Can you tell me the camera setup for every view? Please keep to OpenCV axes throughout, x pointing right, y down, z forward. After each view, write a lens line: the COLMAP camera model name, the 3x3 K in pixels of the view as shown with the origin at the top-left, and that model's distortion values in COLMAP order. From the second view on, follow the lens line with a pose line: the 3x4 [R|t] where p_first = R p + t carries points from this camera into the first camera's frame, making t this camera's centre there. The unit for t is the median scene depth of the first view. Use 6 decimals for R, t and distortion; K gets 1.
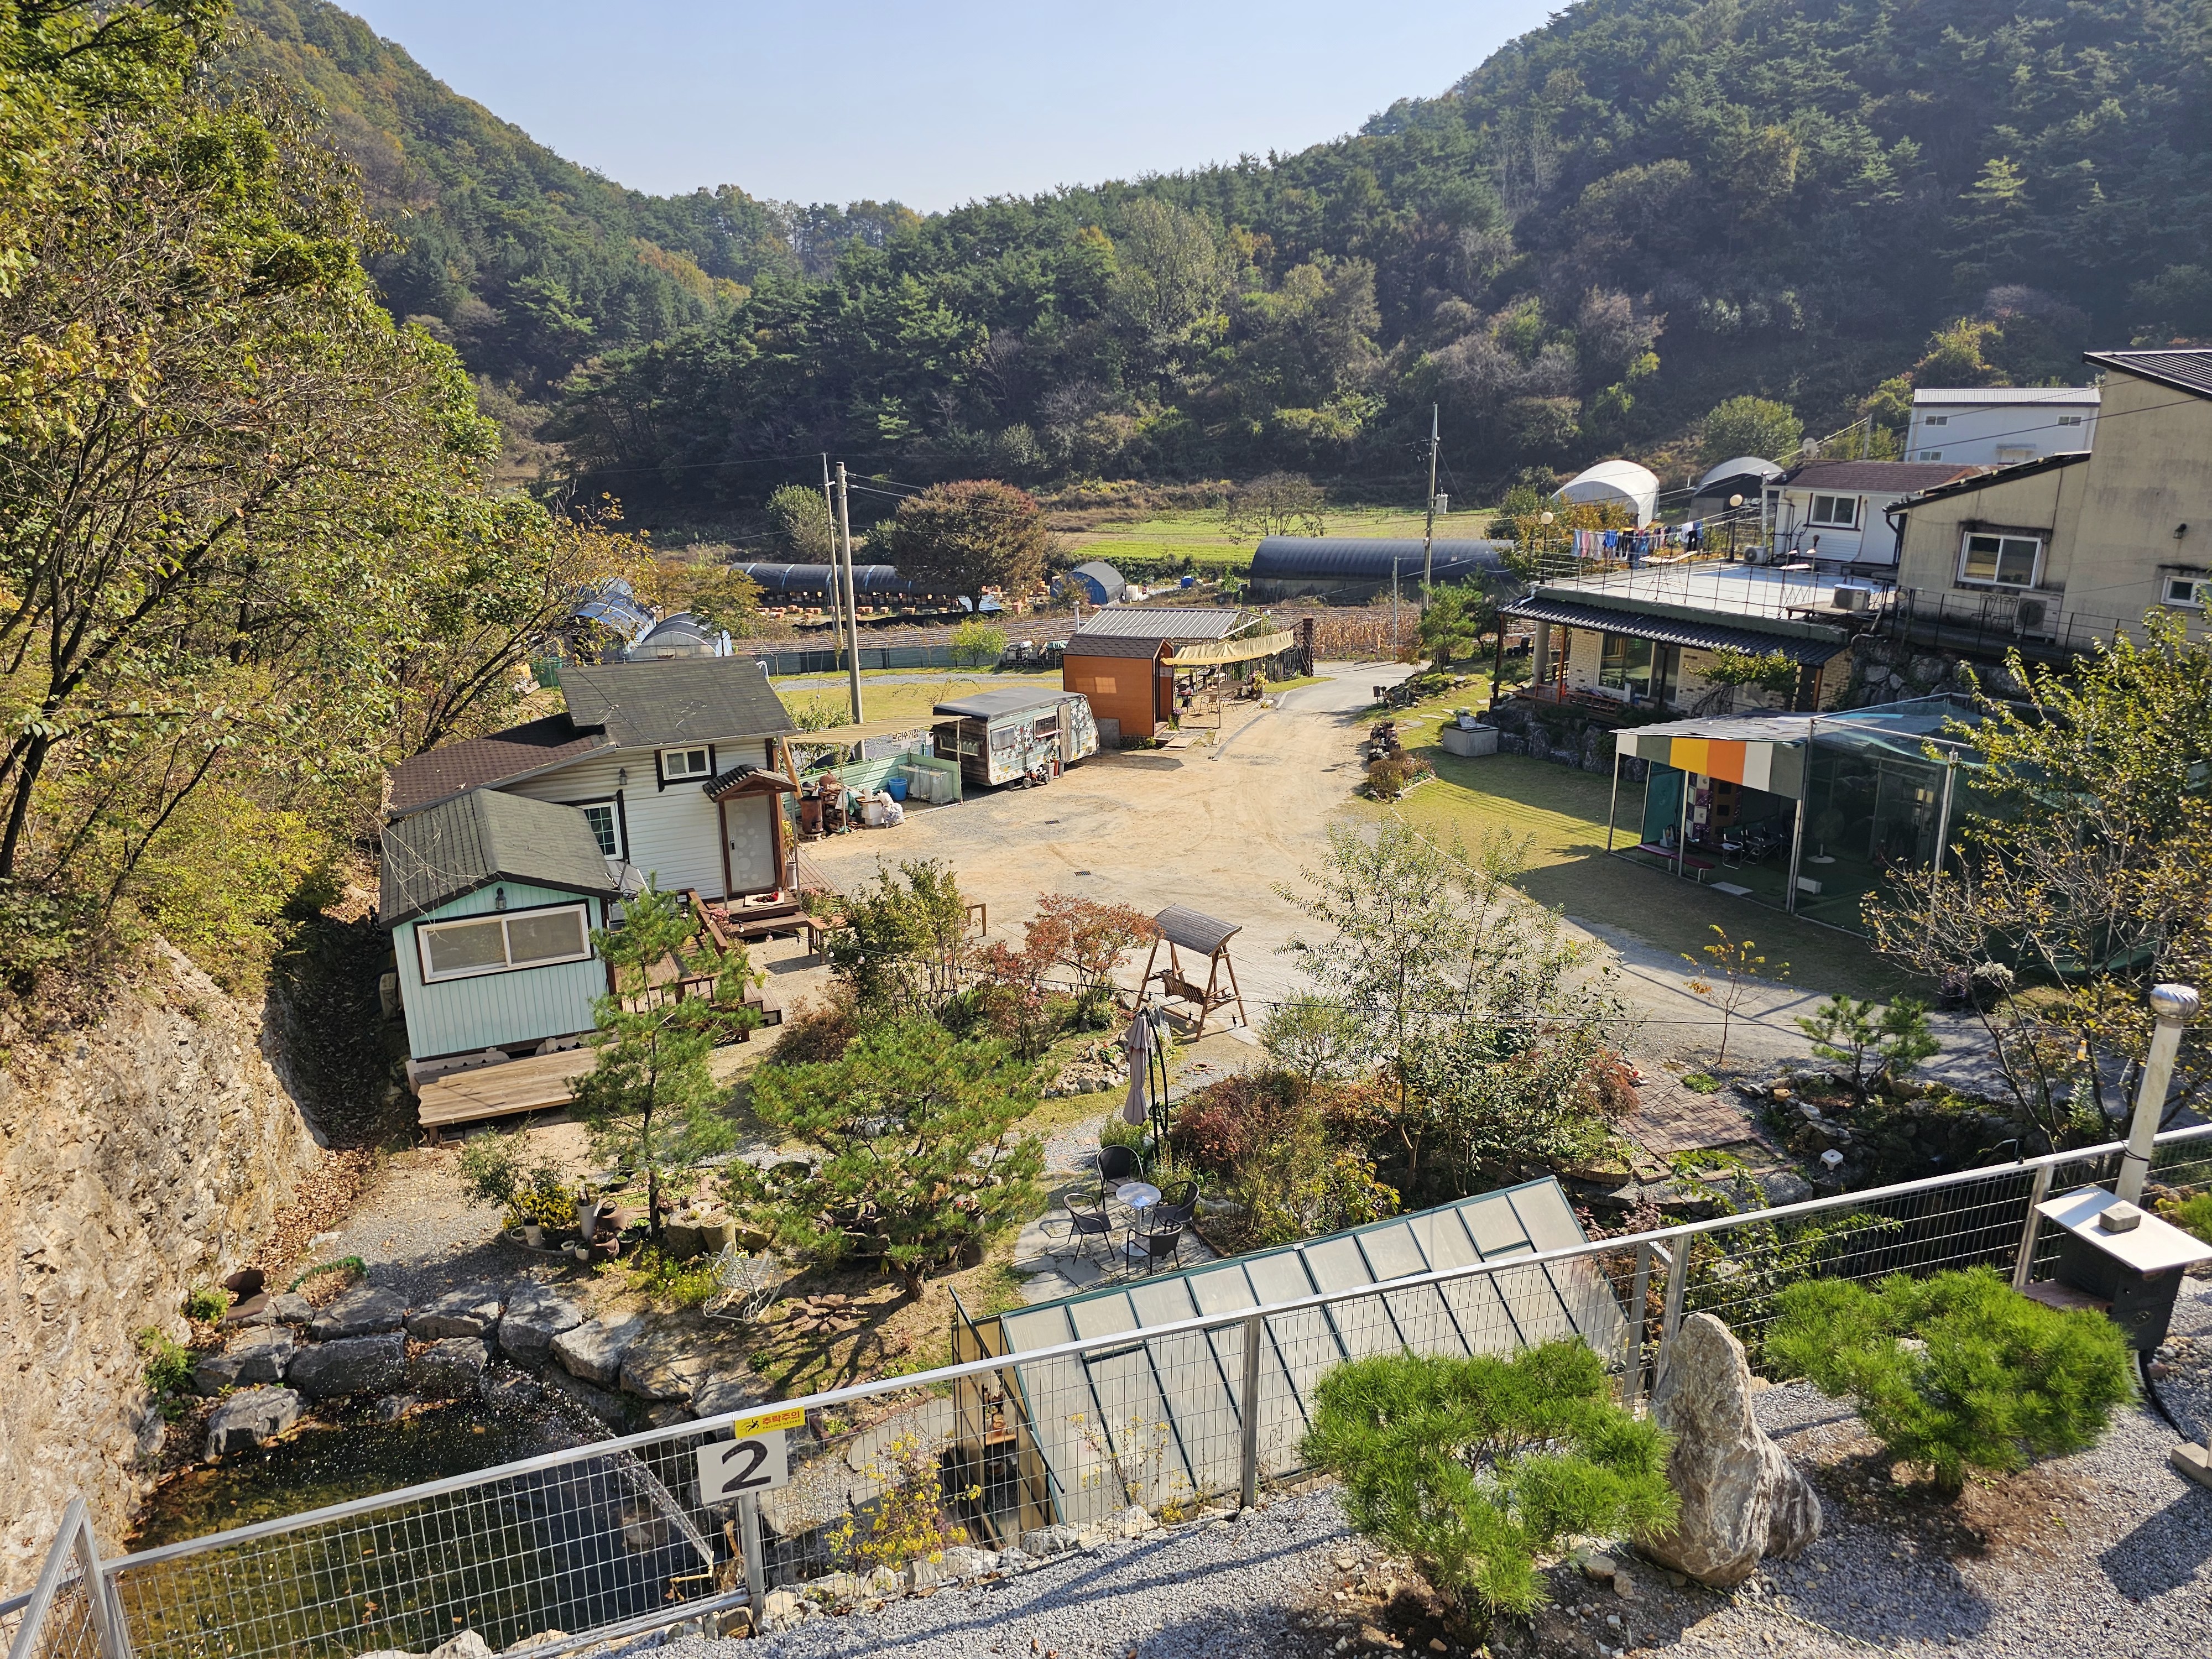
lens RADIAL K [[1484.7, 0, 1103.2], [0, 1484.7, 847.2], [0, 0, 1]] dist [0.075559, -0.068805]
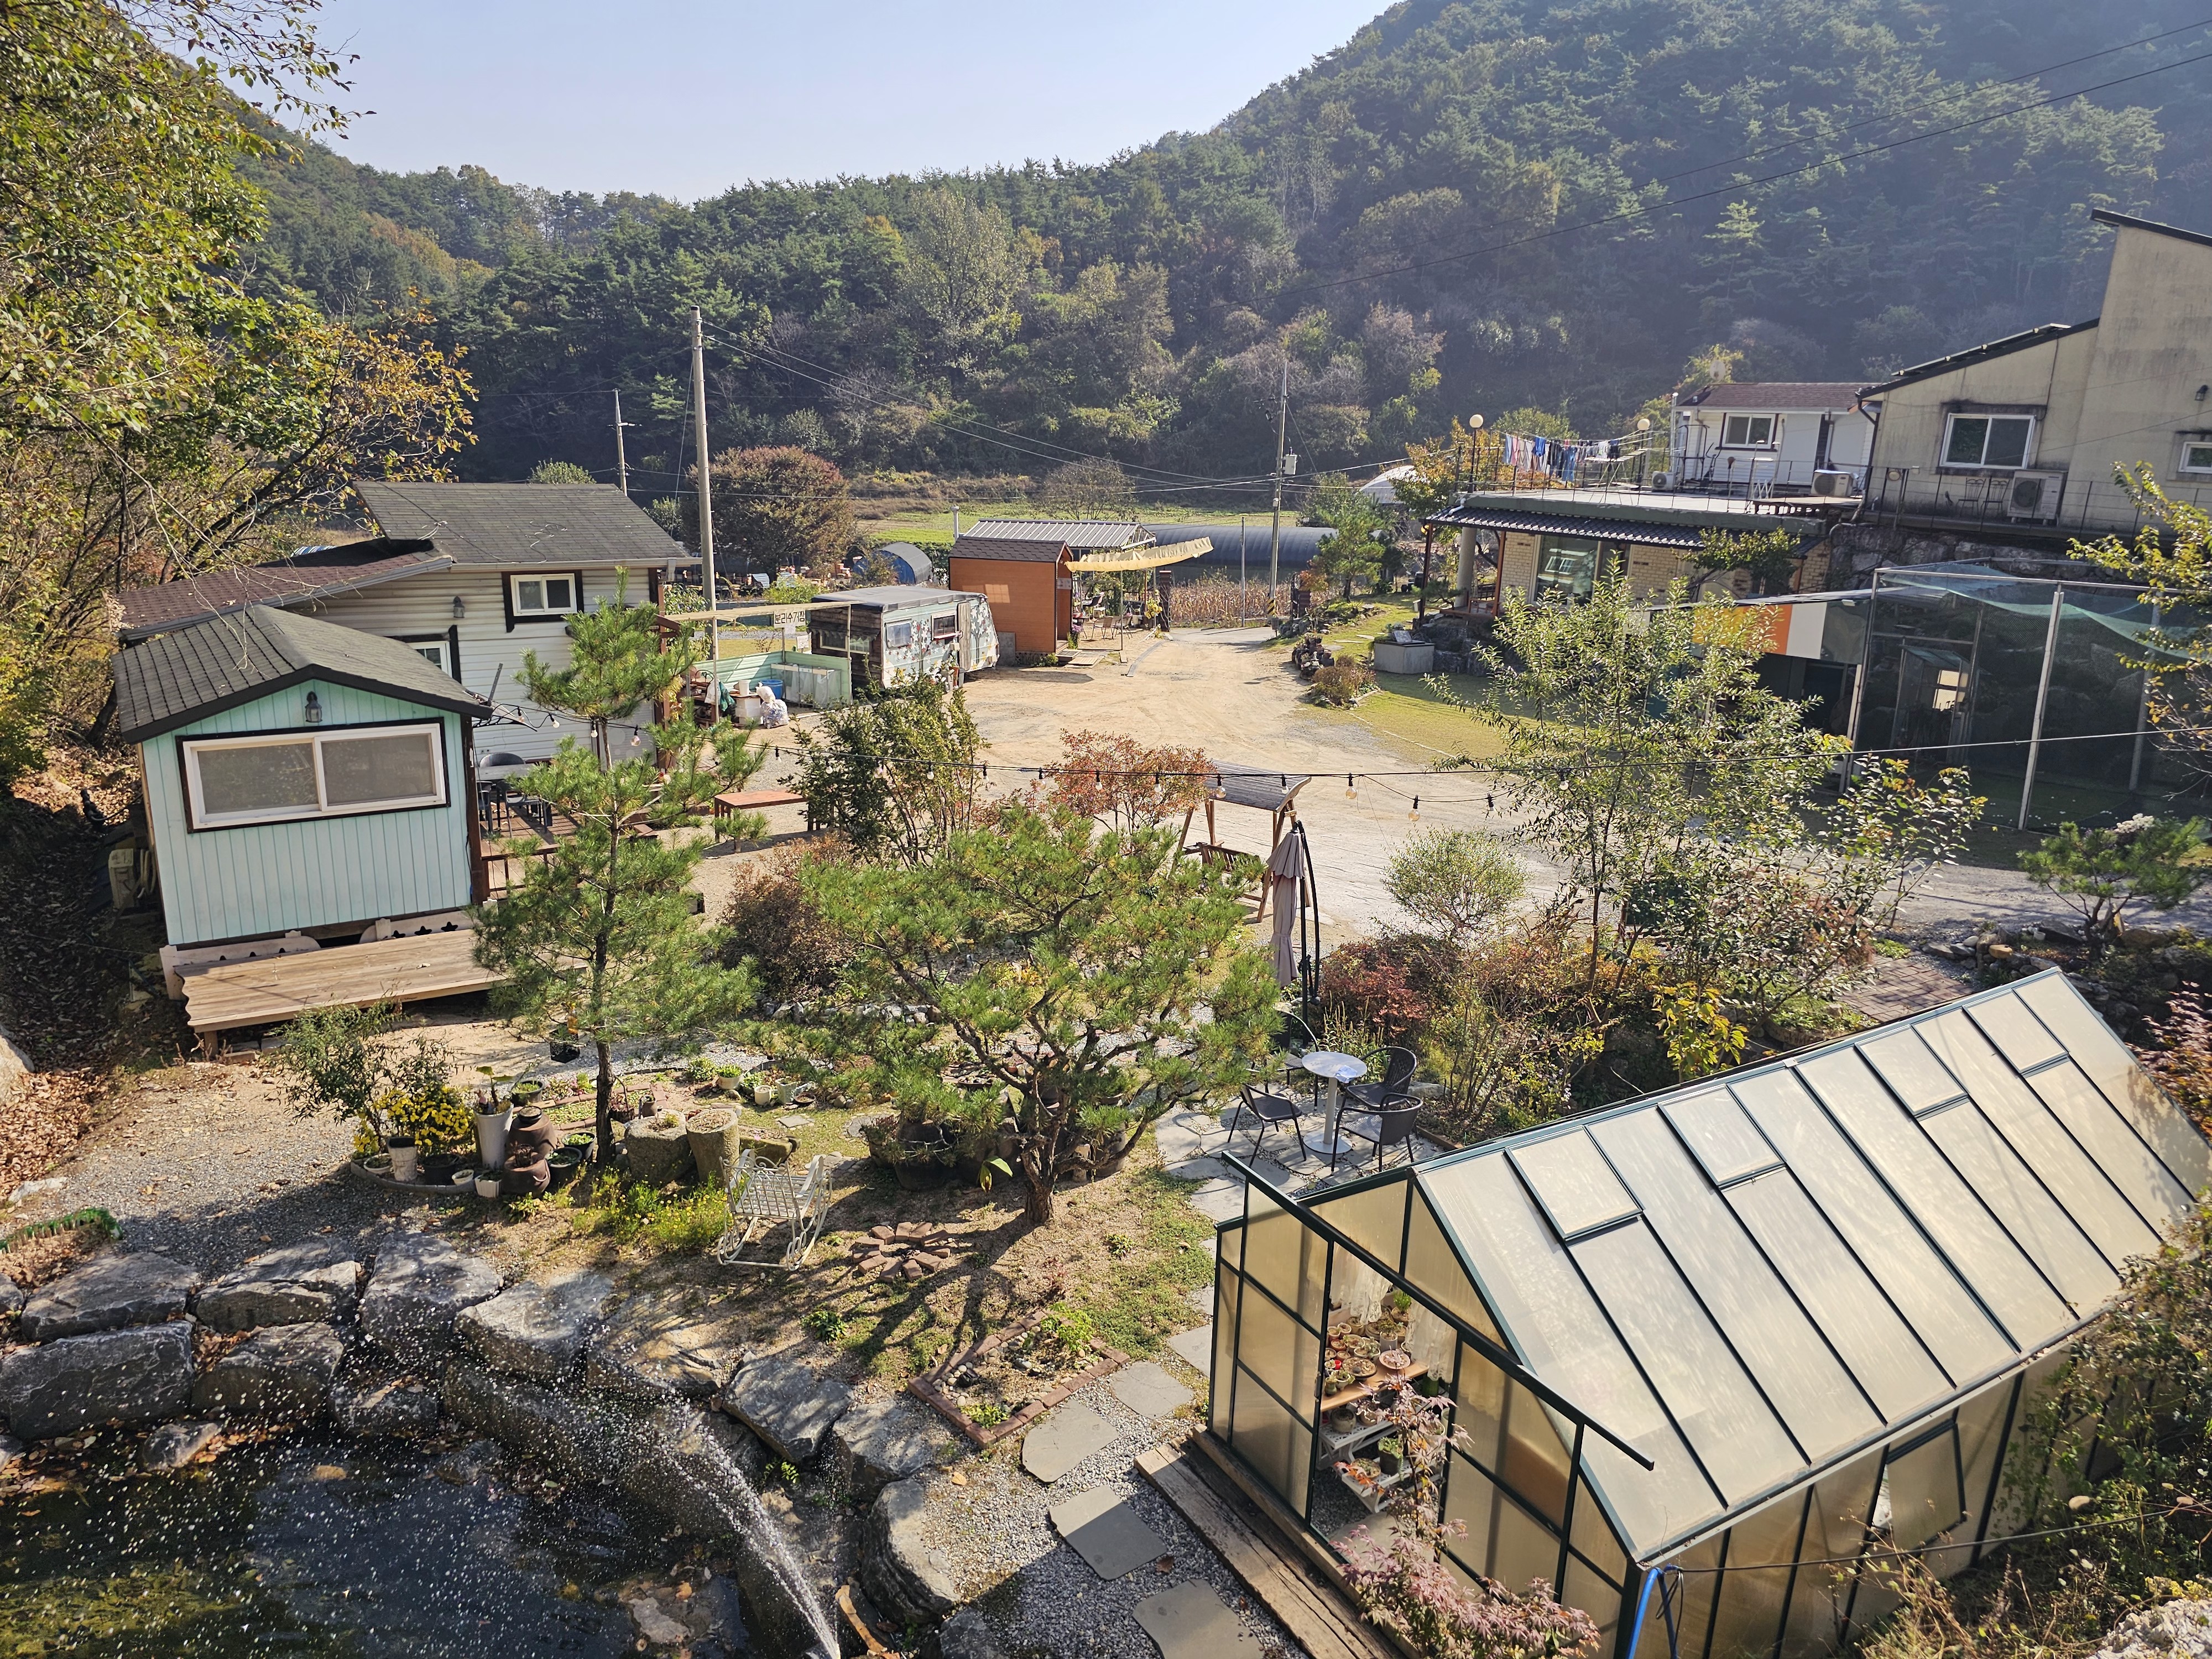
lens RADIAL K [[1486.7, 0, 1120.9], [0, 1486.7, 823.8], [0, 0, 1]] dist [0.068860, -0.063789]
pose [[0.985973, -0.004473, 0.166843, -0.074494], [0.009956, 0.999437, -0.032046, 0.055339], [-0.166605, 0.033258, 0.985463, 0.126905]]
